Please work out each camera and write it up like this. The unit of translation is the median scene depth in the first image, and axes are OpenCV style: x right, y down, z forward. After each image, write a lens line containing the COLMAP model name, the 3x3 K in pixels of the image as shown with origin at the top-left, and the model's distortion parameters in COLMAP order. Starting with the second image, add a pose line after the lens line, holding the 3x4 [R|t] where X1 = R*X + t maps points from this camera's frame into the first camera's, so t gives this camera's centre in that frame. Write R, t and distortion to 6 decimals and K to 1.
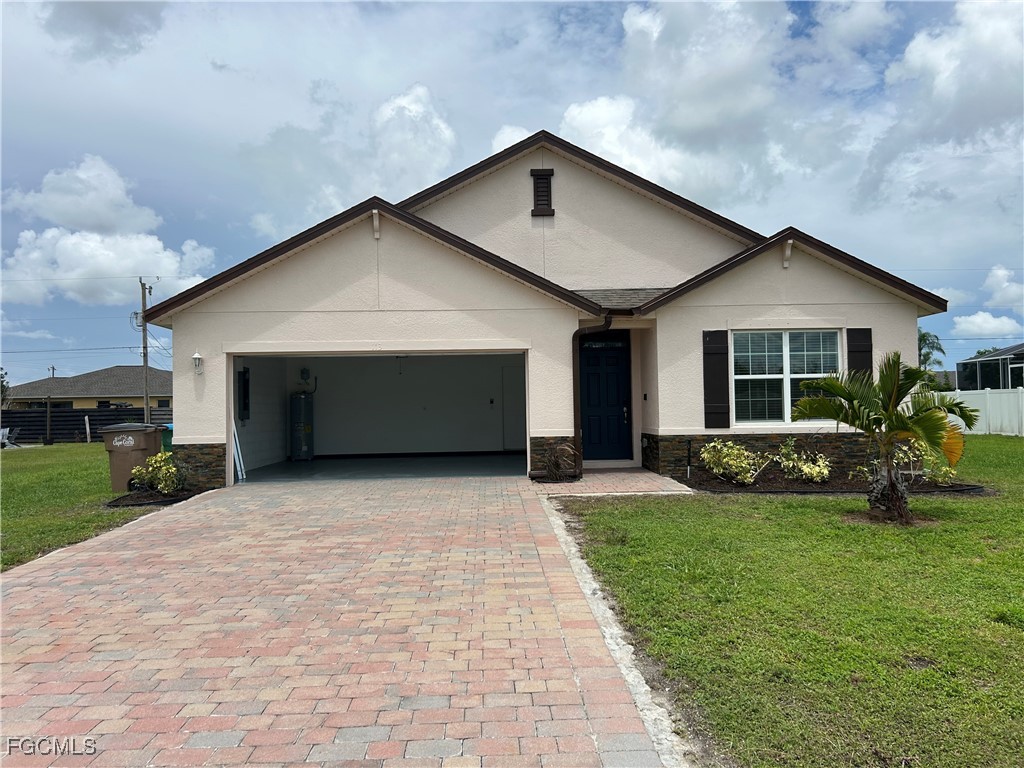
lens RADIAL K [[792.1, 0, 512.0], [0, 792.1, 384.0], [0, 0, 1]] dist [0.016276, 0.005255]
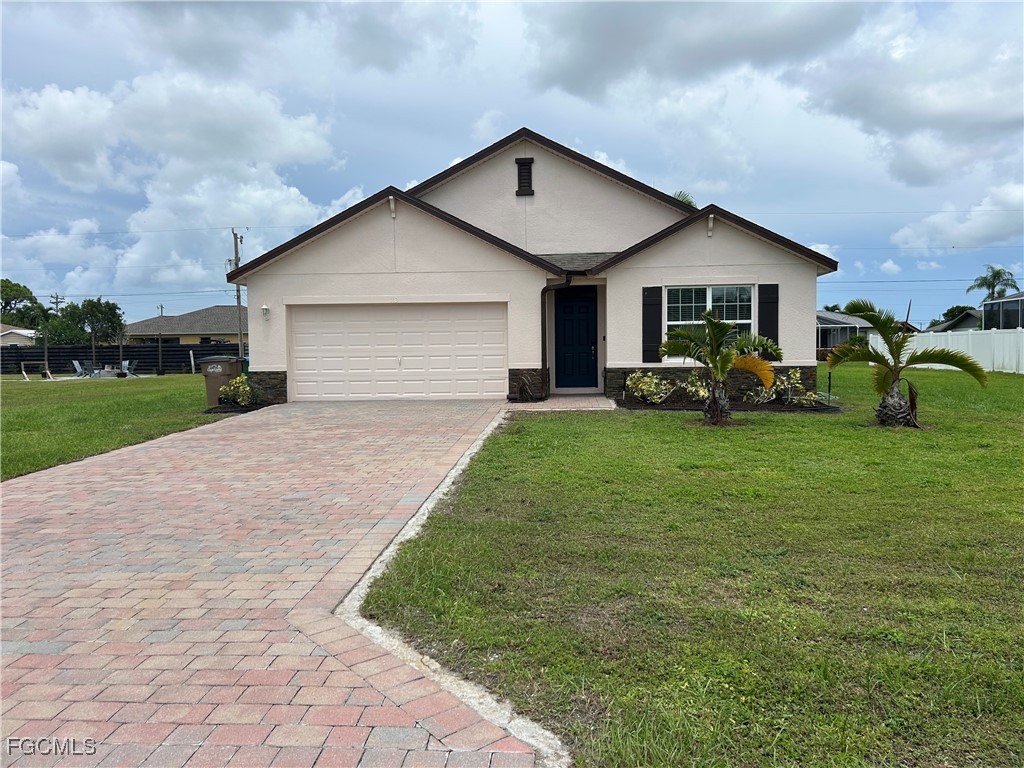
lens RADIAL K [[783.3, 0, 512.0], [0, 783.3, 384.0], [0, 0, 1]] dist [0.036826, -0.000155]
pose [[0.994406, 0.009389, -0.105206, 0.165518], [-0.000943, 0.996791, 0.080045, -0.011769], [0.105620, -0.079498, 0.991224, -0.297272]]
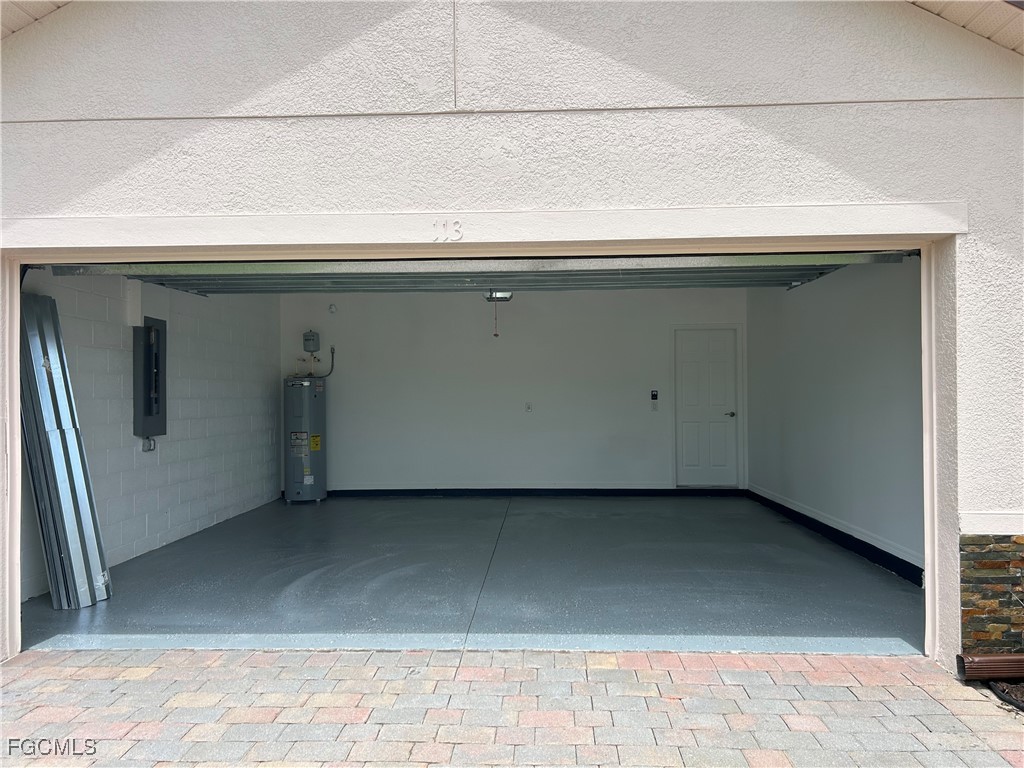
lens RADIAL K [[792.1, 0, 512.0], [0, 792.1, 384.0], [0, 0, 1]] dist [0.016276, 0.005255]
pose [[0.996989, 0.009268, -0.076984, -0.119563], [-0.007838, 0.999792, 0.018851, 0.007104], [0.077143, -0.018191, 0.996854, 0.683166]]
